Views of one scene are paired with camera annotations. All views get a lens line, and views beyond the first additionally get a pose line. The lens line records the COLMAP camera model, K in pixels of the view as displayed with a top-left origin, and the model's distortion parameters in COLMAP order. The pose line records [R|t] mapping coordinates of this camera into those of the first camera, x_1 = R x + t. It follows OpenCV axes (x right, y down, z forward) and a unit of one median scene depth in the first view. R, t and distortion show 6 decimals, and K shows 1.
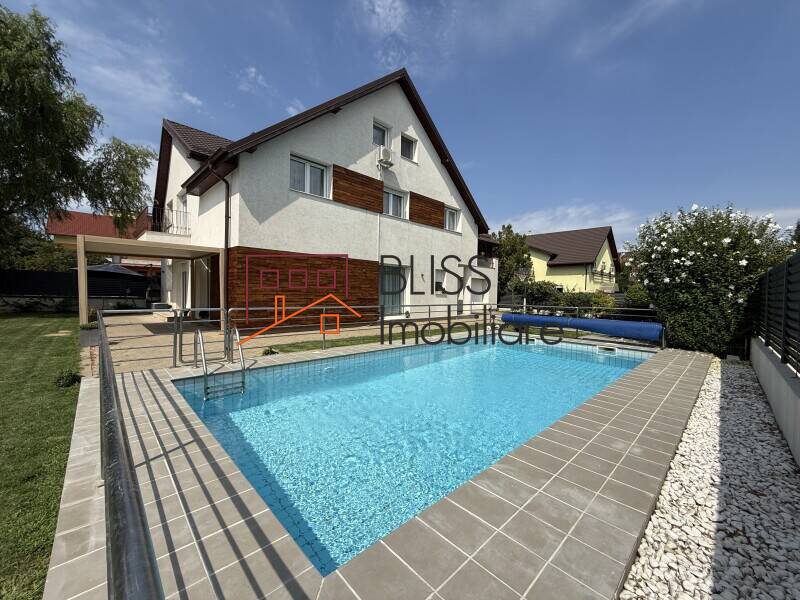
lens RADIAL K [[320.2, 0, 398.5], [0, 320.2, 297.8], [0, 0, 1]] dist [0.000830, 0.000555]
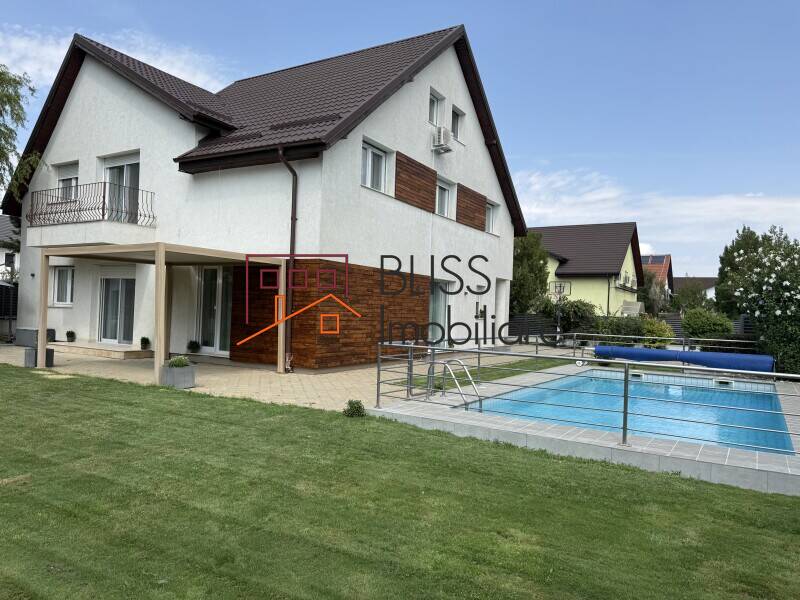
lens RADIAL K [[562.7, 0, 400.0], [0, 562.7, 300.0], [0, 0, 1]] dist [0.036944, -0.000383]
pose [[0.967051, 0.018163, 0.253935, -0.500089], [-0.011158, 0.999517, -0.028999, -0.018795], [-0.254339, 0.025211, 0.966786, -0.283553]]
